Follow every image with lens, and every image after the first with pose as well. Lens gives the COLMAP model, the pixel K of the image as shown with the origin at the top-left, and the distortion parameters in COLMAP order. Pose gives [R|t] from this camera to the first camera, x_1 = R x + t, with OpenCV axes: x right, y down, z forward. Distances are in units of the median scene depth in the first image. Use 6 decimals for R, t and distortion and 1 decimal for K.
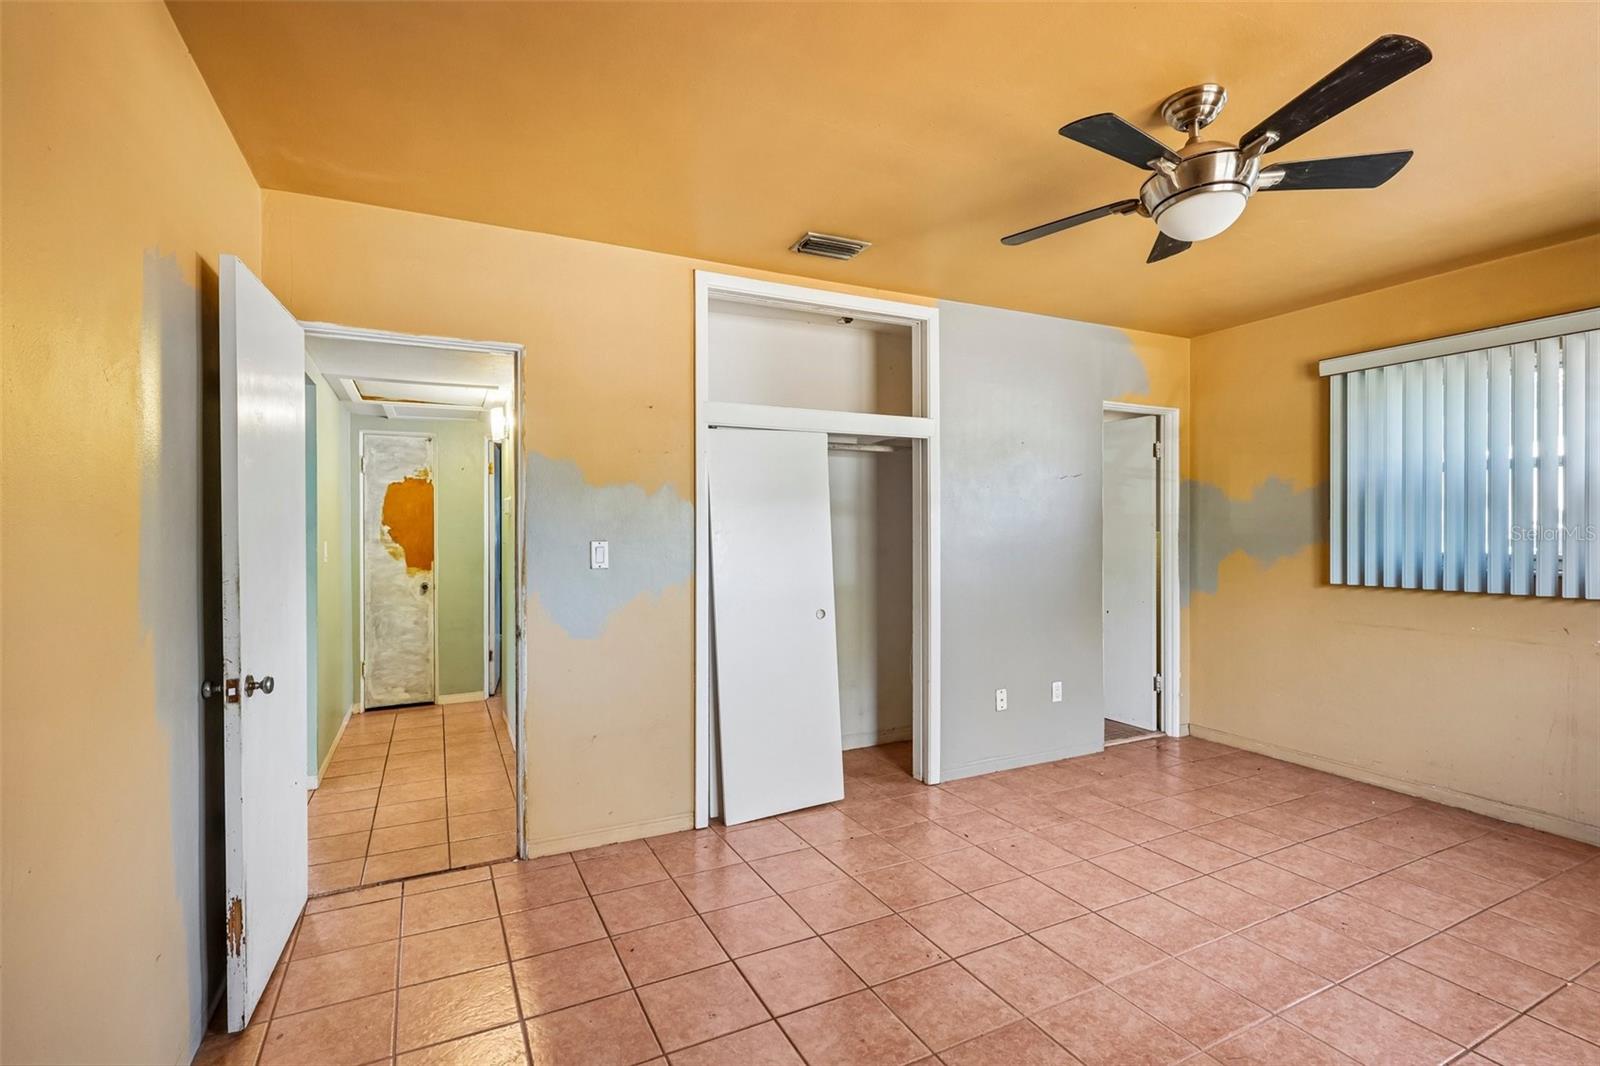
lens RADIAL K [[740.7, 0, 794.5], [0, 740.7, 530.9], [0, 0, 1]] dist [-0.002359, 0.000966]
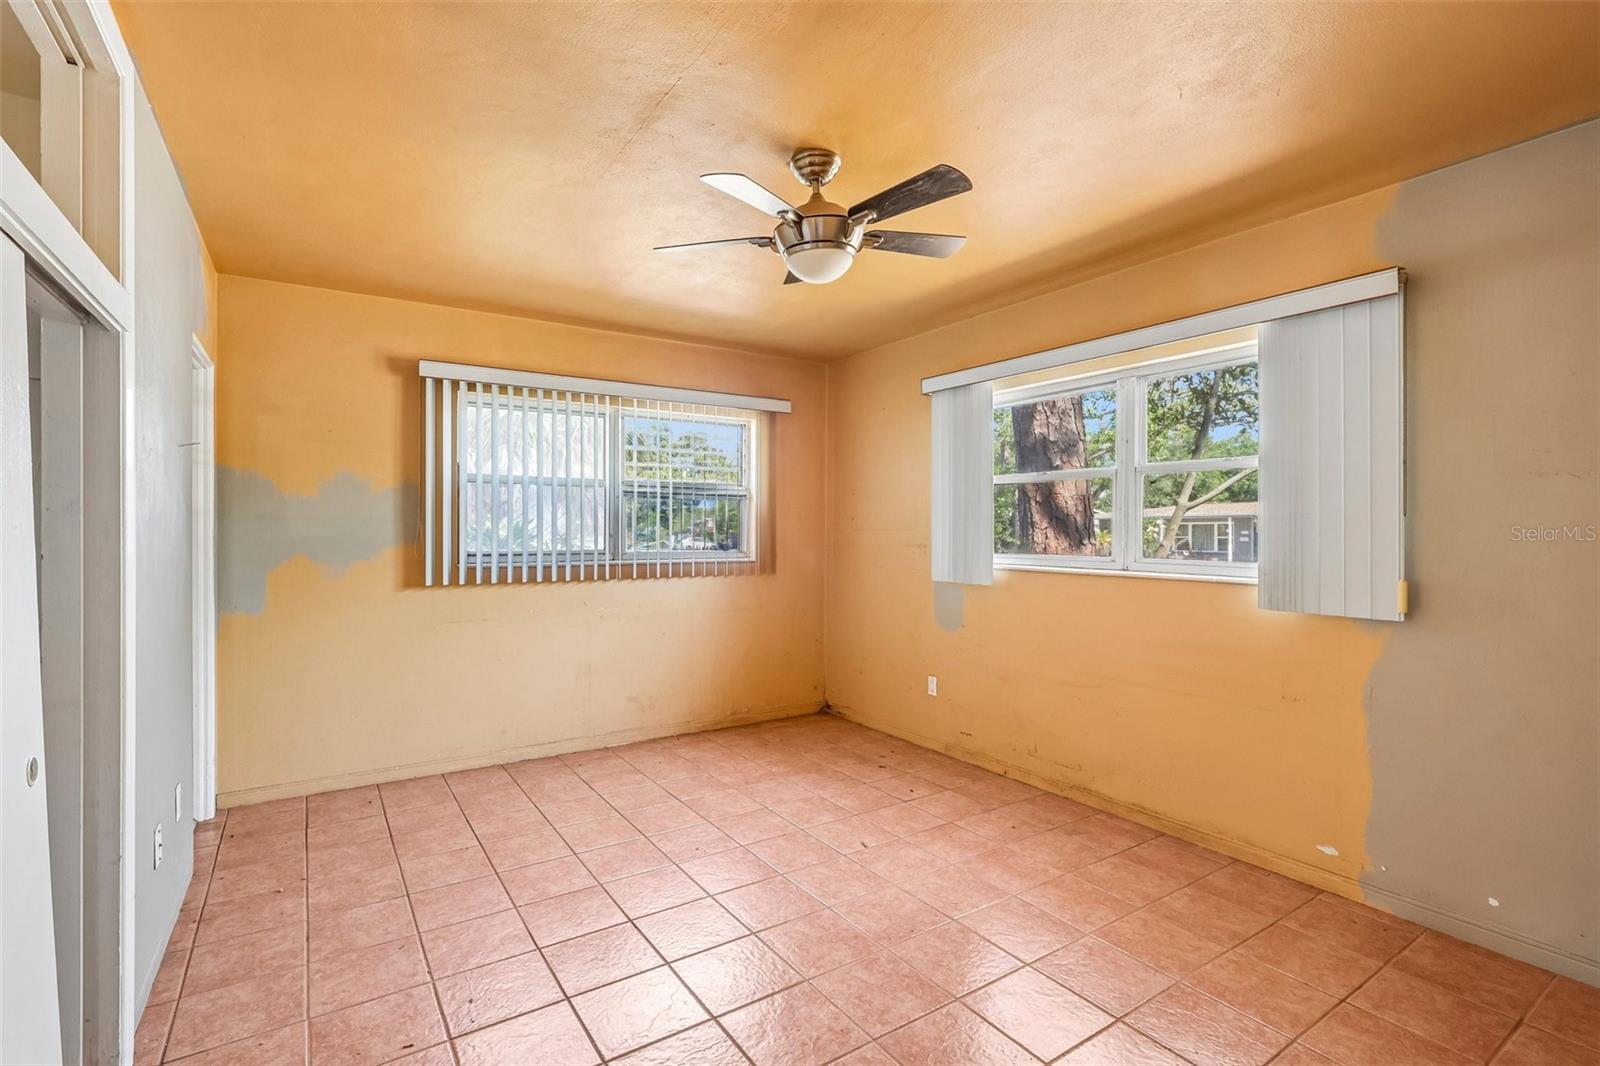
lens RADIAL K [[740.7, 0, 794.5], [0, 740.7, 530.9], [0, 0, 1]] dist [-0.002359, 0.000966]
pose [[-0.118026, 0.000432, 0.993010, -0.335719], [0.000680, 1.000000, -0.000354, -0.001548], [-0.993010, 0.000634, -0.118026, 0.648872]]
